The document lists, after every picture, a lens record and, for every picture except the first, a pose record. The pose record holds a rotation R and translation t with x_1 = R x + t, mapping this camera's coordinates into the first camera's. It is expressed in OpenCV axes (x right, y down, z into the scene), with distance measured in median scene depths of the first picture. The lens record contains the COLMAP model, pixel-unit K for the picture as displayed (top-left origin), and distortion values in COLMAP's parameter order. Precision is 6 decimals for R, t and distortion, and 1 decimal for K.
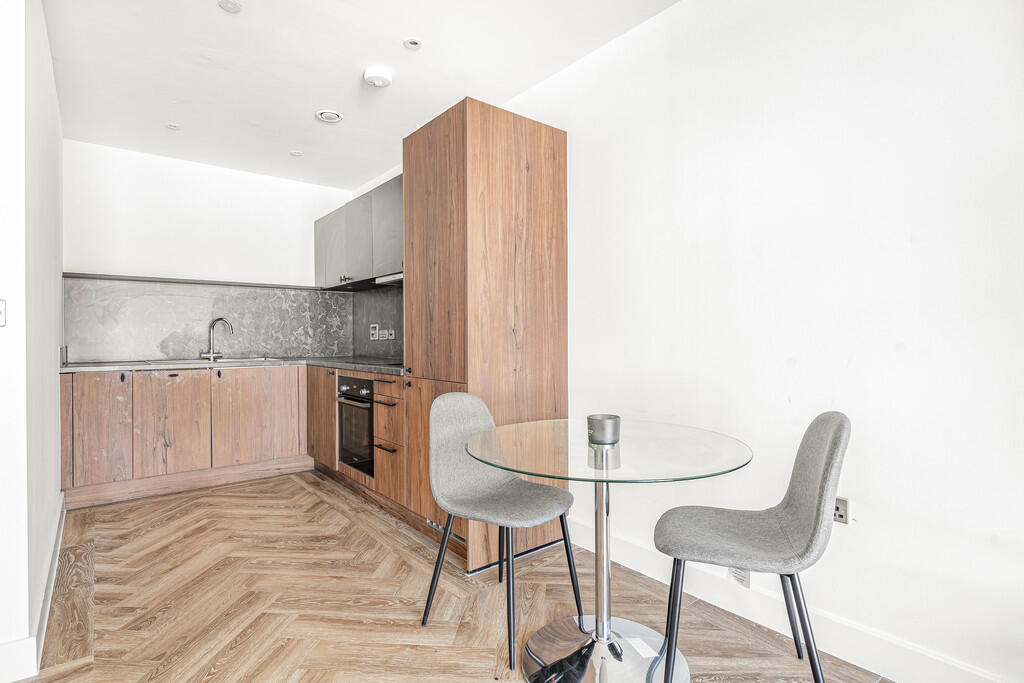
lens RADIAL K [[505.2, 0, 517.4], [0, 505.2, 337.3], [0, 0, 1]] dist [0.014957, -0.000553]
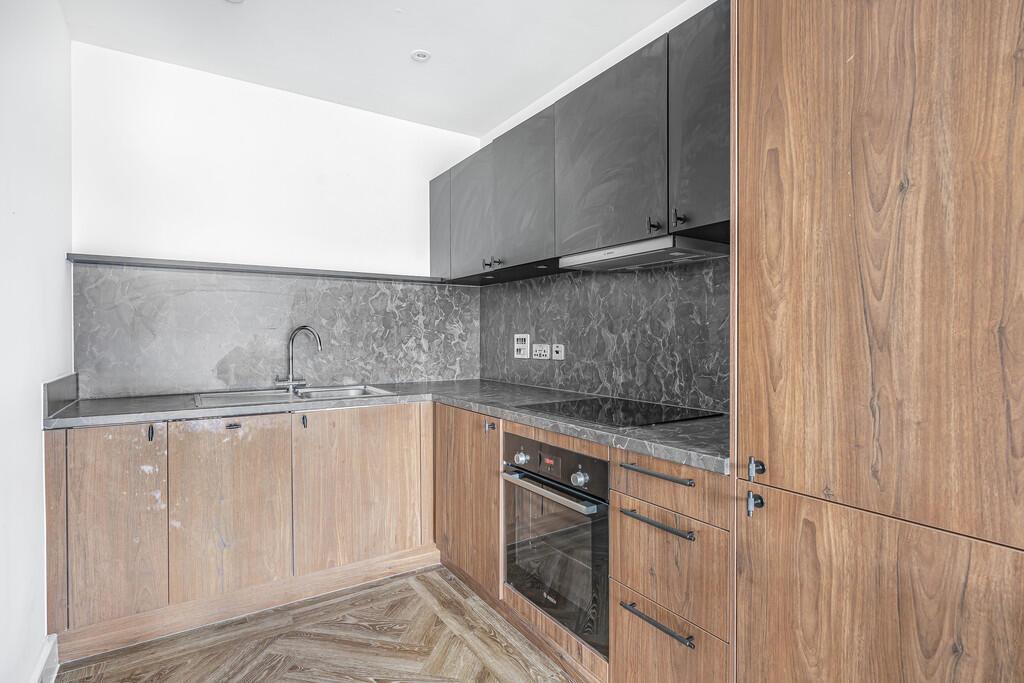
lens RADIAL K [[520.3, 0, 512.0], [0, 520.3, 341.5], [0, 0, 1]] dist [0.002263, 0.000826]
pose [[0.992311, 0.006354, -0.123610, -0.260396], [-0.005151, 0.999936, 0.010046, -0.028363], [0.123666, -0.009332, 0.992280, 0.408439]]
